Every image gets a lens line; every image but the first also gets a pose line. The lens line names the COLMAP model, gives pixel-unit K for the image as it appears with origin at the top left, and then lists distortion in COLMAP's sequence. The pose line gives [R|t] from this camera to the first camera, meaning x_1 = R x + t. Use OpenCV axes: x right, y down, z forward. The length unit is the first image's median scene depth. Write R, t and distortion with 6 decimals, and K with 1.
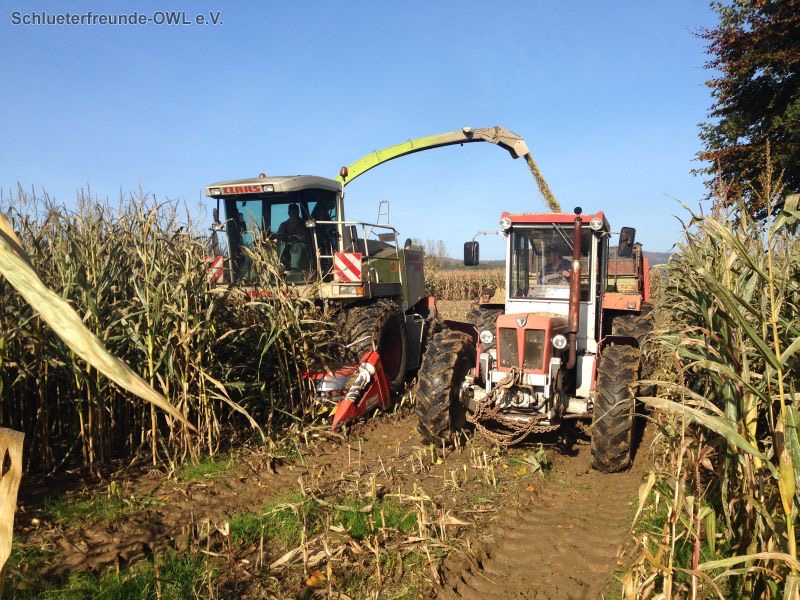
lens RADIAL K [[755.7, 0, 401.6], [0, 755.7, 304.8], [0, 0, 1]] dist [0.184017, -0.298547]
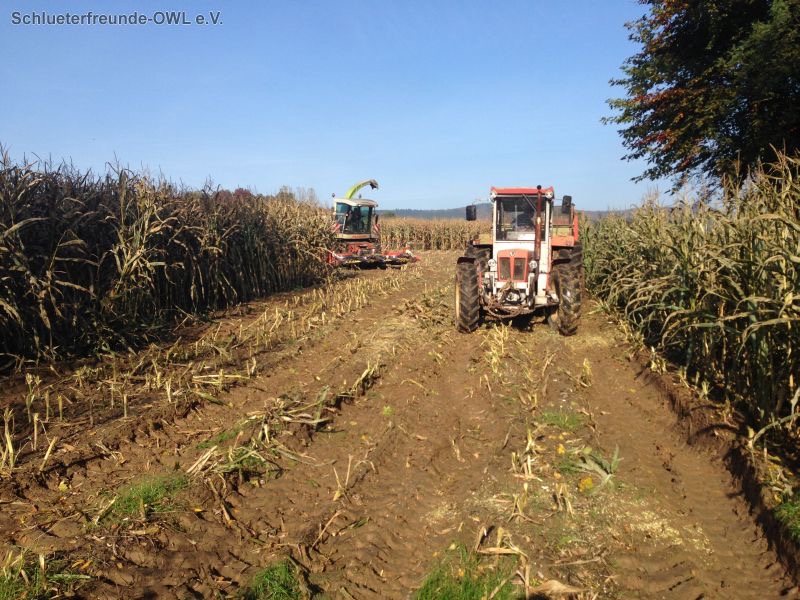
lens RADIAL K [[755.7, 0, 401.6], [0, 755.7, 304.8], [0, 0, 1]] dist [0.184017, -0.298547]
pose [[0.994480, -0.030854, 0.100291, -0.254031], [0.023080, 0.996704, 0.077772, -0.002889], [-0.102360, -0.075028, 0.991914, -0.675038]]
